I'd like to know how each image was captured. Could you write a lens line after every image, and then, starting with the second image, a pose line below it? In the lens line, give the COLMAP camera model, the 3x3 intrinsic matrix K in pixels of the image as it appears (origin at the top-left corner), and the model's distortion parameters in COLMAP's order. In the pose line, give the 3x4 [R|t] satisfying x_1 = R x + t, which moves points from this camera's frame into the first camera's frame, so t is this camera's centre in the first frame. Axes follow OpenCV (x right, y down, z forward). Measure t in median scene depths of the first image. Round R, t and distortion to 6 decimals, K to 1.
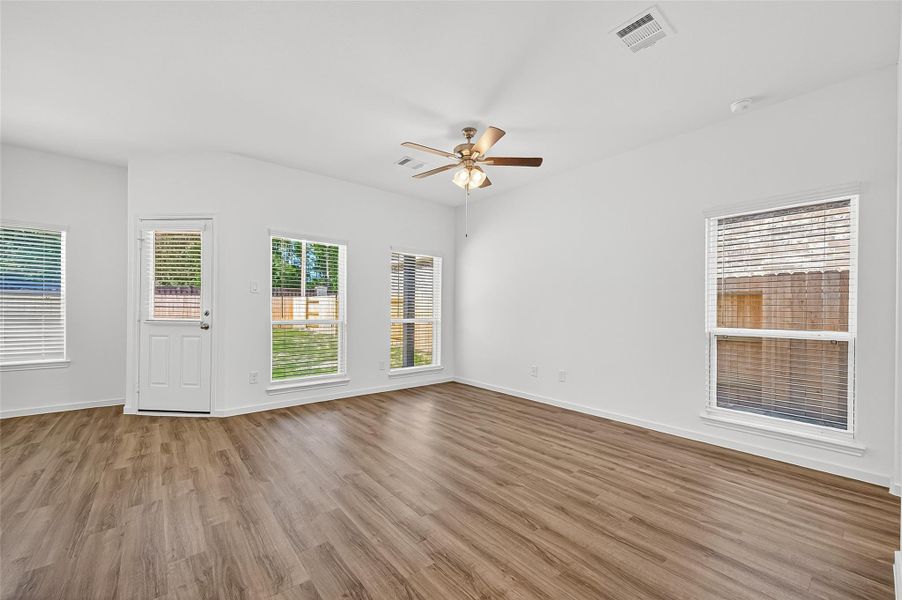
lens RADIAL K [[351.4, 0, 447.8], [0, 351.4, 313.8], [0, 0, 1]] dist [0.006715, -0.001418]
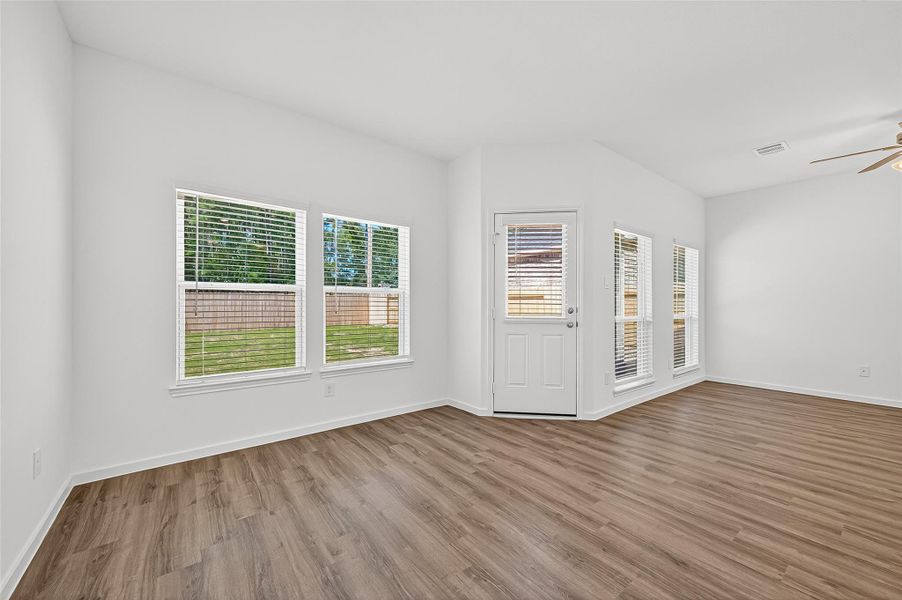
lens RADIAL K [[351.4, 0, 454.2], [0, 351.4, 302.3], [0, 0, 1]] dist [0.006715, -0.001418]
pose [[0.999570, -0.002935, -0.029159, -0.974845], [0.002661, 0.999952, -0.009450, -0.015890], [0.029185, 0.009369, 0.999530, 0.040724]]
